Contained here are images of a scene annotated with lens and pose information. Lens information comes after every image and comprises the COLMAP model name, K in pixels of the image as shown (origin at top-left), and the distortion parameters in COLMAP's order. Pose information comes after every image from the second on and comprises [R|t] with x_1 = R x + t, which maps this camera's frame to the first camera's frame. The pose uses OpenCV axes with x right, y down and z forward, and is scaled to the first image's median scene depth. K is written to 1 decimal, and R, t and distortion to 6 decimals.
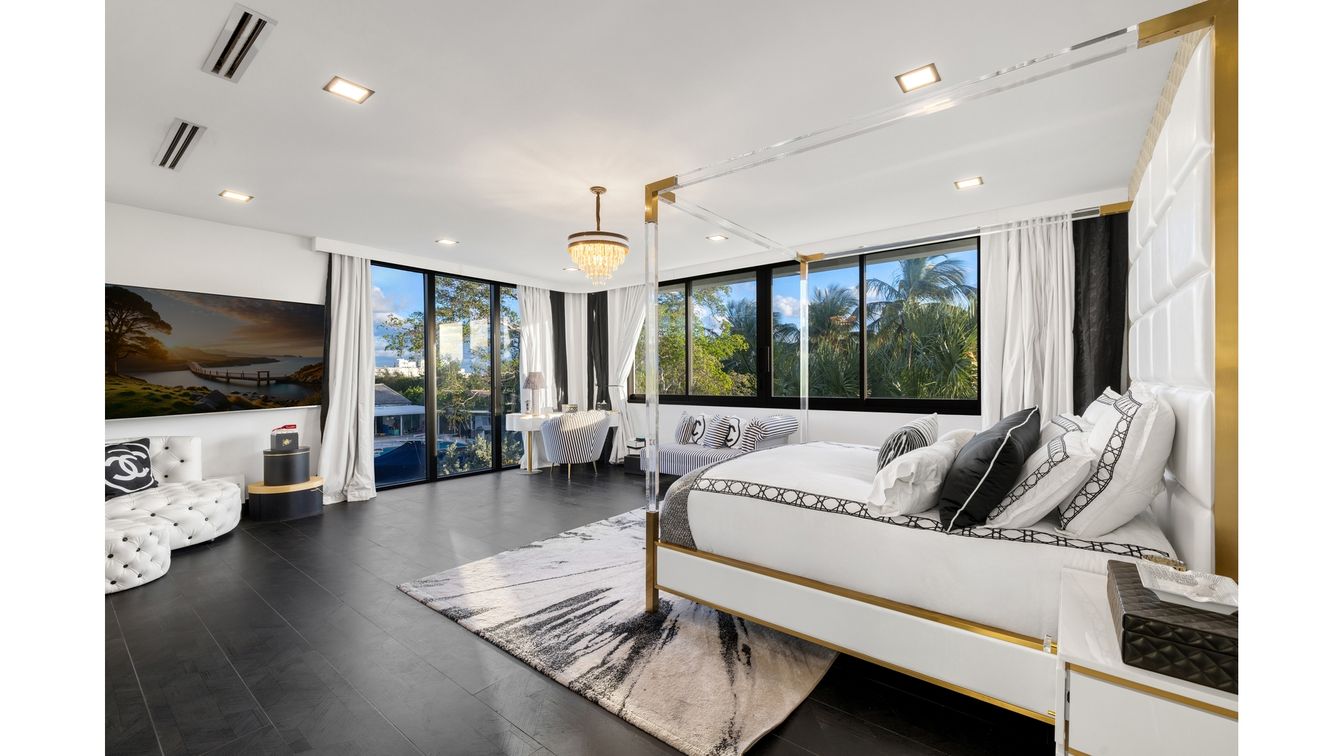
lens RADIAL K [[452.6, 0, 653.1], [0, 452.6, 382.5], [0, 0, 1]] dist [-0.000055, 0.000000]
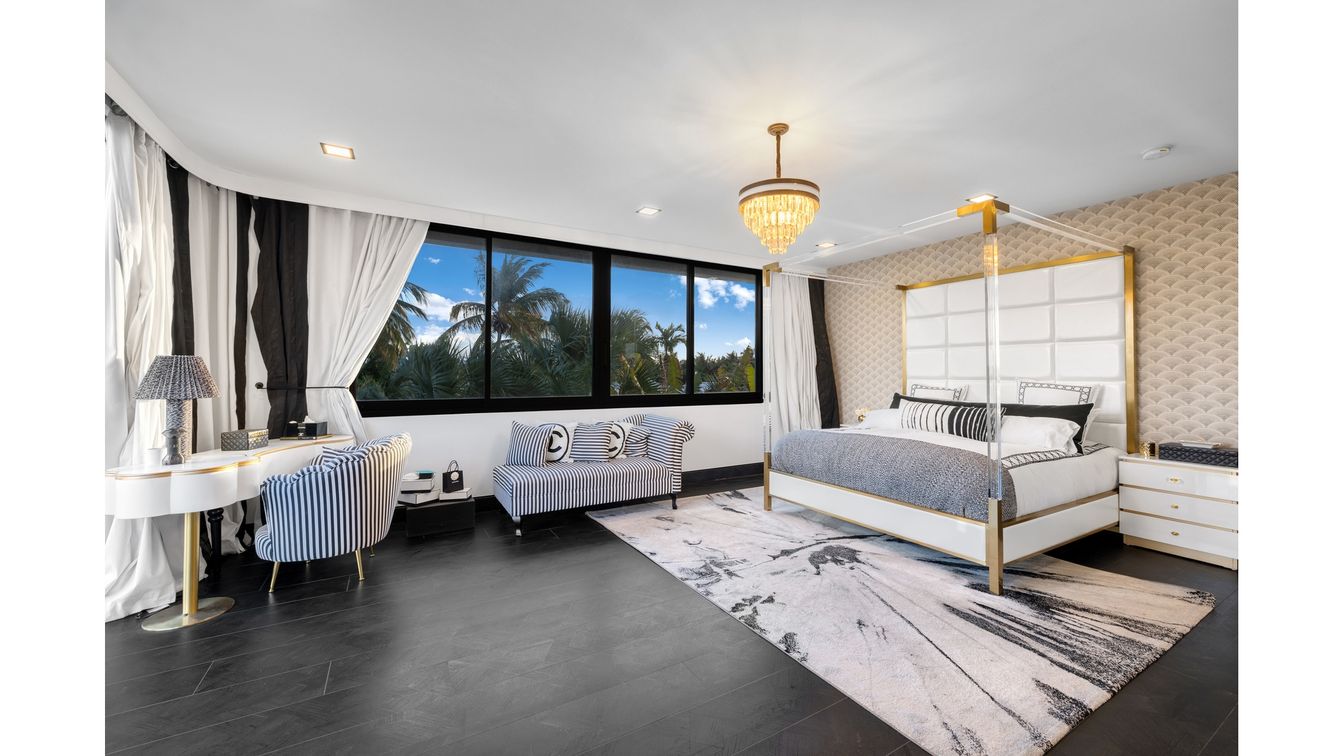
lens RADIAL K [[474.3, 0, 668.6], [0, 474.3, 367.3], [0, 0, 1]] dist [-0.000753, -0.000025]
pose [[0.393179, 0.021345, 0.919214, -0.913874], [0.004304, 0.999677, -0.025054, -0.002793], [-0.919452, 0.013807, 0.392960, 0.856677]]
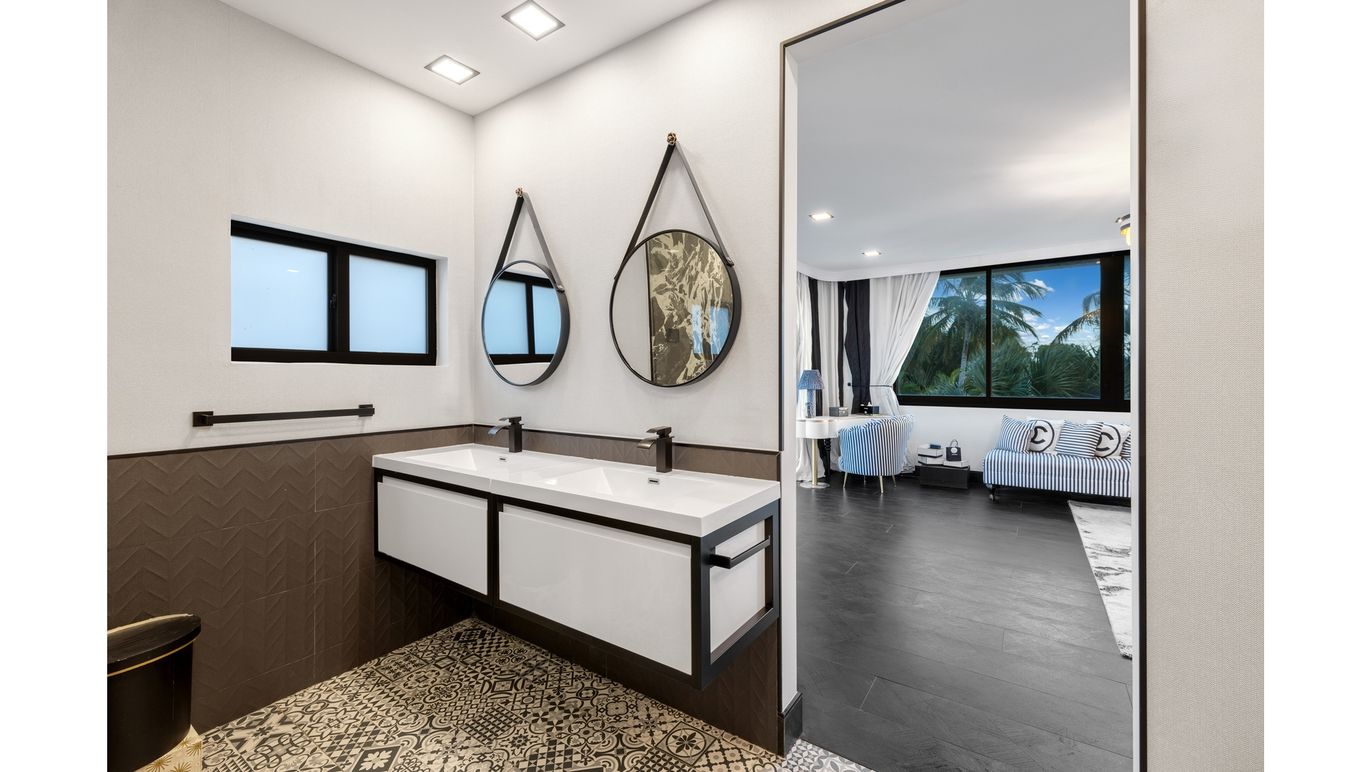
lens RADIAL K [[465.2, 0, 683.4], [0, 465.2, 383.1], [0, 0, 1]] dist [-0.025447, 0.000081]
pose [[0.999855, 0.002081, 0.016900, -1.010786], [-0.002173, 0.999983, 0.005399, -0.005847], [-0.016888, -0.005435, 0.999843, 0.201977]]
